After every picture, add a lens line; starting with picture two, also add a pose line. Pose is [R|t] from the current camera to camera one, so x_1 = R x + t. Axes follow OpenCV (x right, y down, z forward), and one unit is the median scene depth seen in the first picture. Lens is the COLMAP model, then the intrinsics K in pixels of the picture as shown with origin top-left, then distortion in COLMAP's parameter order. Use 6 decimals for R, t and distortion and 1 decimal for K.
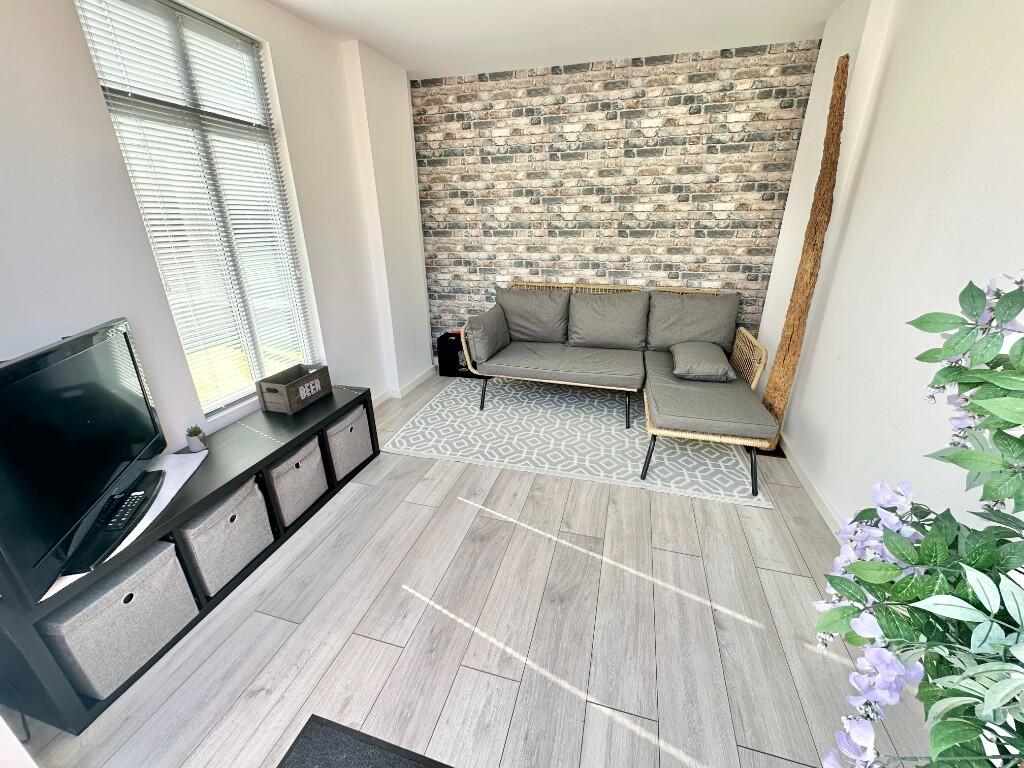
lens RADIAL K [[408.5, 0, 512.7], [0, 408.5, 384.2], [0, 0, 1]] dist [-0.001948, -0.000015]
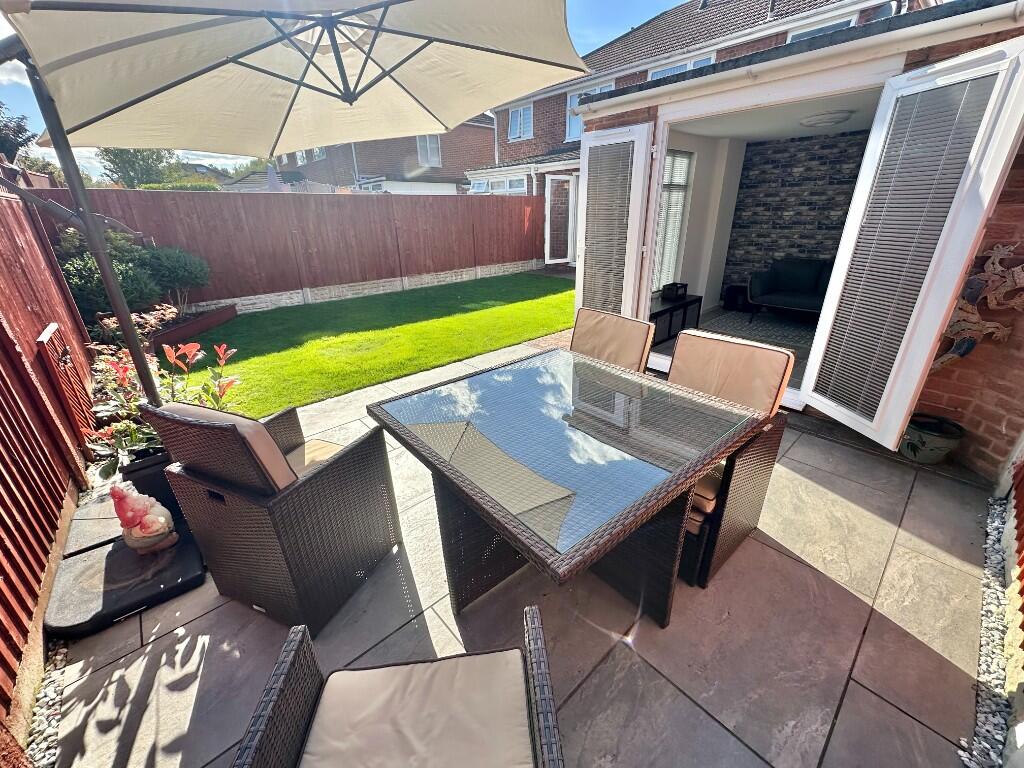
lens RADIAL K [[408.5, 0, 513.7], [0, 408.5, 381.2], [0, 0, 1]] dist [-0.001948, -0.000015]
pose [[0.842719, 0.201337, -0.499287, -0.001201], [-0.187453, 0.979136, 0.078444, 0.346253], [0.504664, 0.027487, 0.862878, -1.047915]]
